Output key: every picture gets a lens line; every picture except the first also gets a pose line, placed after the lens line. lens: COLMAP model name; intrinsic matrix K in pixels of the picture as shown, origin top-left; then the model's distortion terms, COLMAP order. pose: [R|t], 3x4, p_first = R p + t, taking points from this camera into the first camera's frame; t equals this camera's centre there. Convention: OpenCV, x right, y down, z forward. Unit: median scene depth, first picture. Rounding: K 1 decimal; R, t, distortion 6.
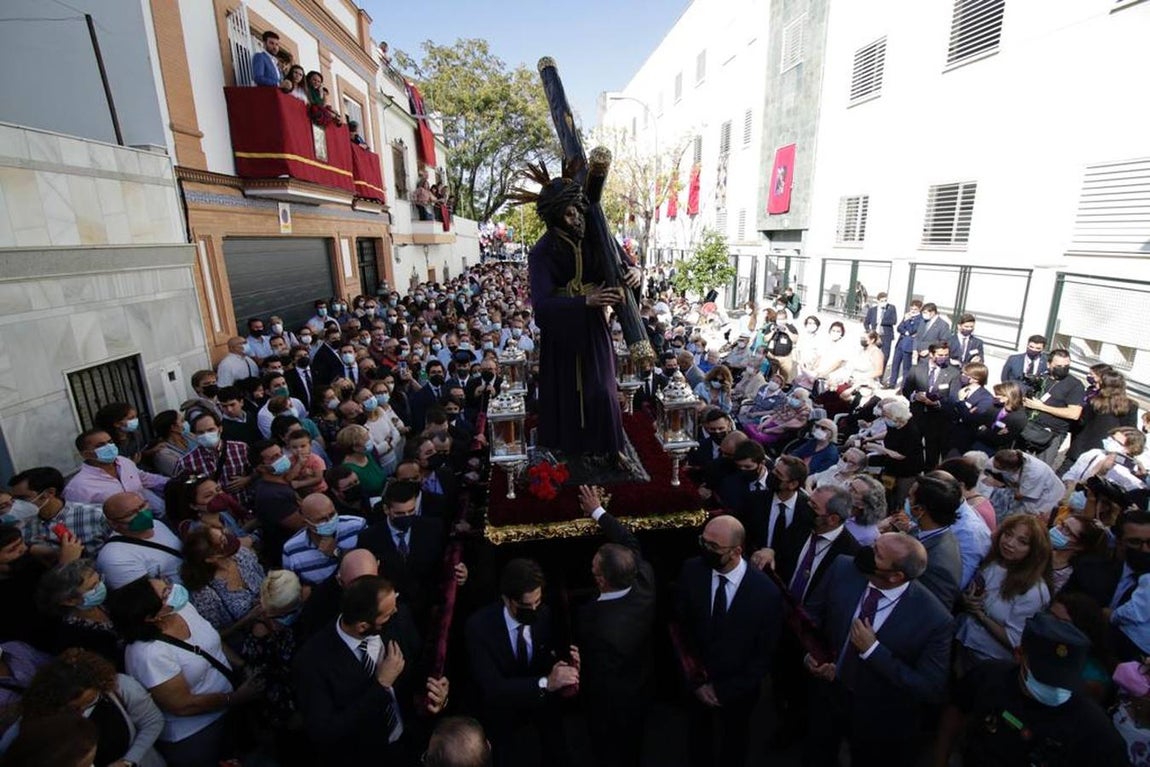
lens RADIAL K [[533.5, 0, 578.7], [0, 533.5, 384.4], [0, 0, 1]] dist [0.002035, -0.015752]
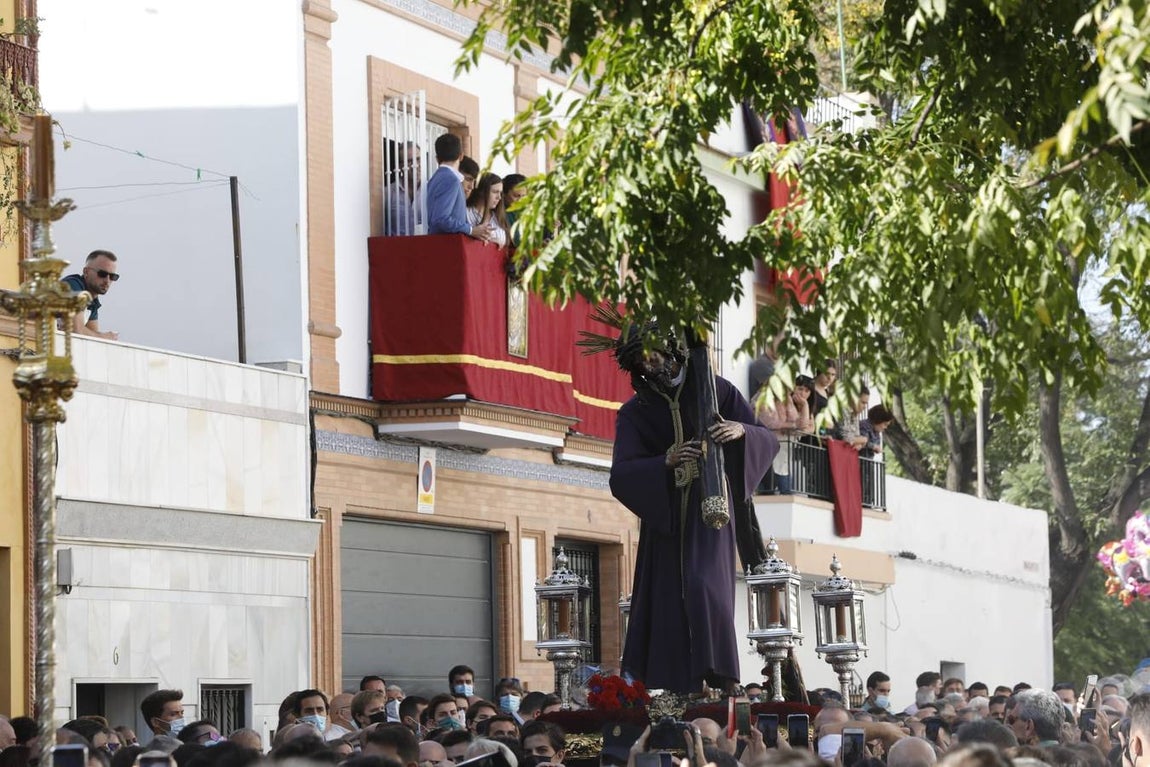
lens RADIAL K [[3690.7, 0, 575.0], [0, 3690.7, 383.5], [0, 0, 1]] dist [0.368942, -1.436875]
pose [[0.941555, -0.028678, -0.335636, 0.703700], [-0.083806, 0.945099, -0.315854, 0.671763], [0.326267, 0.325522, 0.887460, -2.012553]]
